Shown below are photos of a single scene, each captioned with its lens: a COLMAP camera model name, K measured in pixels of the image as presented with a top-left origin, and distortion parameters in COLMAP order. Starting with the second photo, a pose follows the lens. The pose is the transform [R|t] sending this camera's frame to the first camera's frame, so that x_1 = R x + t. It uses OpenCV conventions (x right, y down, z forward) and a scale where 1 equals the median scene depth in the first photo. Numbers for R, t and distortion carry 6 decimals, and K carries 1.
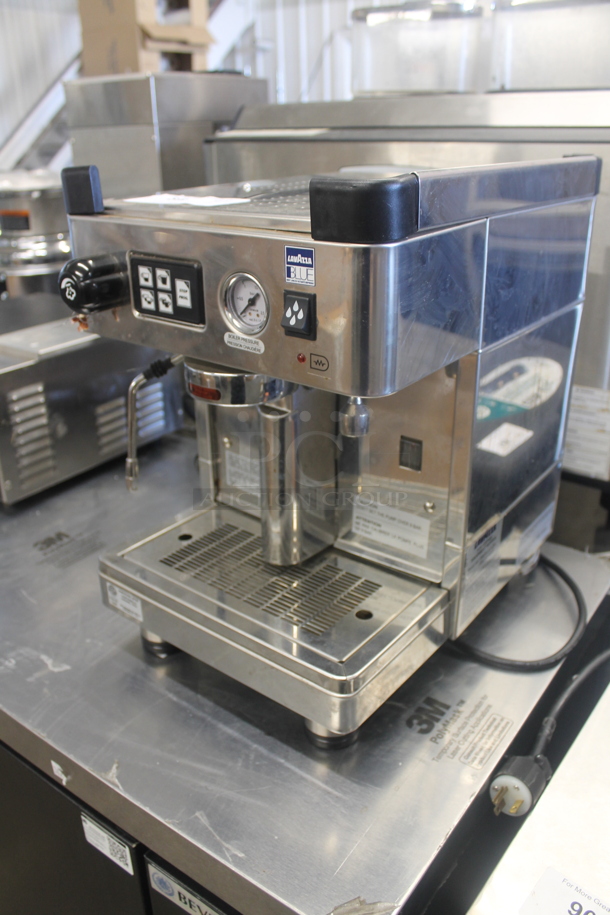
lens RADIAL K [[788.3, 0, 272.5], [0, 788.3, 456.6], [0, 0, 1]] dist [-0.142634, 0.006725]
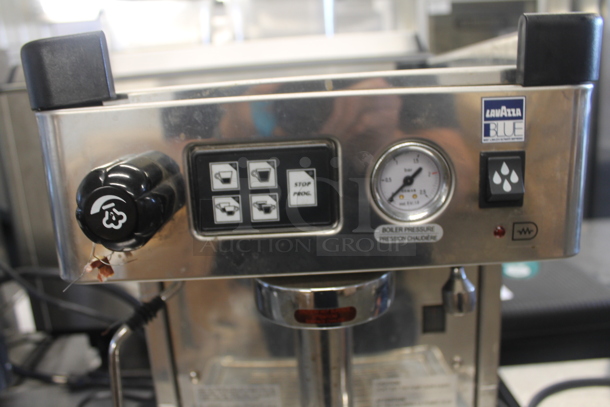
lens RADIAL K [[525.5, 0, 305.0], [0, 525.5, 203.5], [0, 0, 1]] dist [-0.142634, 0.006725]
pose [[0.762311, -0.155433, 0.628269, -0.413963], [0.295670, 0.947152, -0.124427, -0.132160], [-0.575726, 0.280613, 0.767982, 0.621991]]
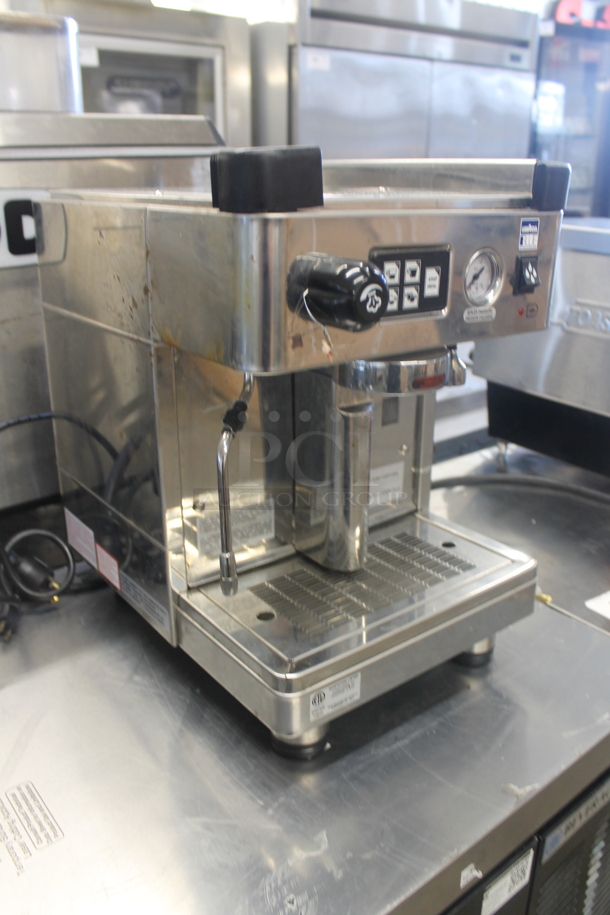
lens RADIAL K [[788.3, 0, 272.5], [0, 788.3, 456.6], [0, 0, 1]] dist [-0.142634, 0.006725]
pose [[0.245346, -0.309319, 0.918764, -1.097676], [0.386985, 0.900196, 0.199727, -0.279109], [-0.888846, 0.306545, 0.340561, 0.903166]]
